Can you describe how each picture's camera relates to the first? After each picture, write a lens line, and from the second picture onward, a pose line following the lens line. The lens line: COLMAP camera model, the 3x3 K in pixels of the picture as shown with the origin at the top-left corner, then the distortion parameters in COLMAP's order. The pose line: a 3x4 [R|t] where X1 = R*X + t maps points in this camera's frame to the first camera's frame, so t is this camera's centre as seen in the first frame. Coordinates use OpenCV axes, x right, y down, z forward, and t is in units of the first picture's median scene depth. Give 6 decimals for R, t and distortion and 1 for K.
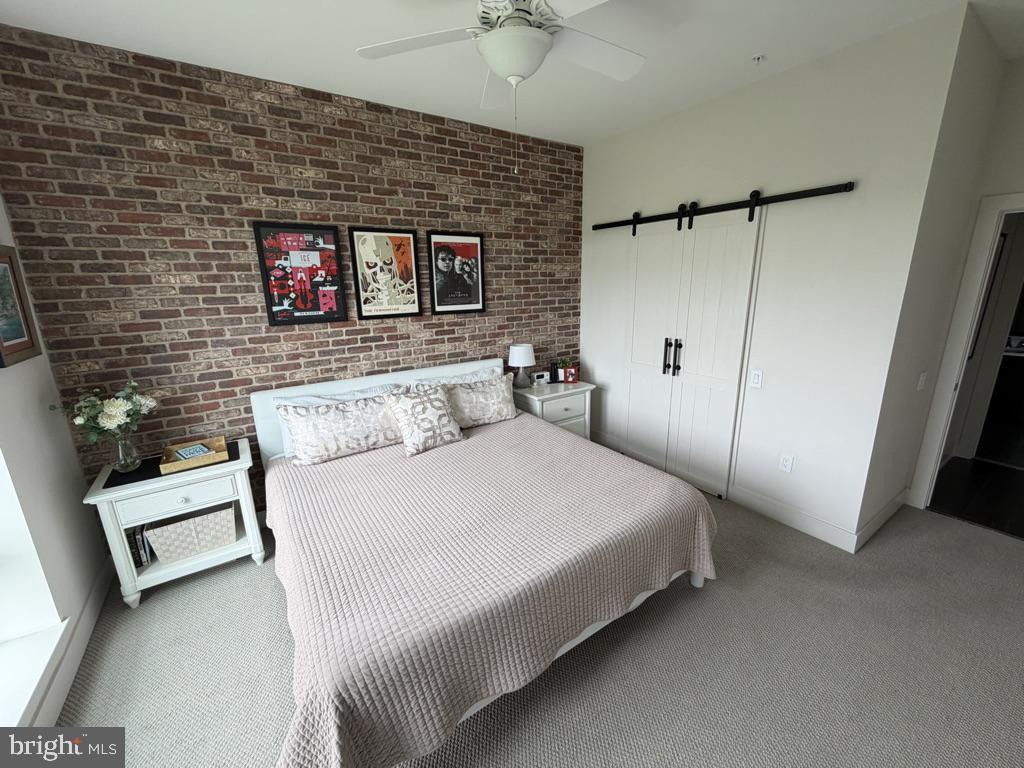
lens RADIAL K [[409.2, 0, 513.1], [0, 409.2, 382.8], [0, 0, 1]] dist [0.000783, -0.000528]
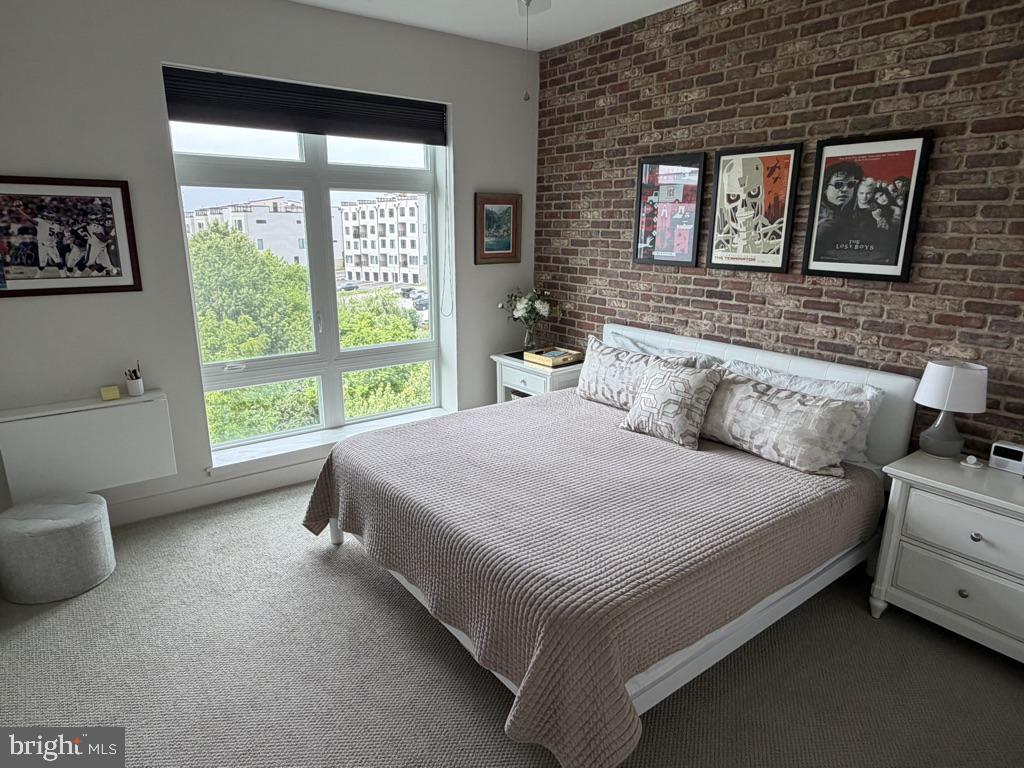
lens RADIAL K [[619.1, 0, 512.7], [0, 619.1, 385.5], [0, 0, 1]] dist [0.001065, -0.000539]
pose [[0.046409, 0.275976, -0.960043, 0.821718], [-0.245664, 0.934715, 0.256820, -0.153584], [0.968244, 0.223929, 0.111177, 0.540328]]
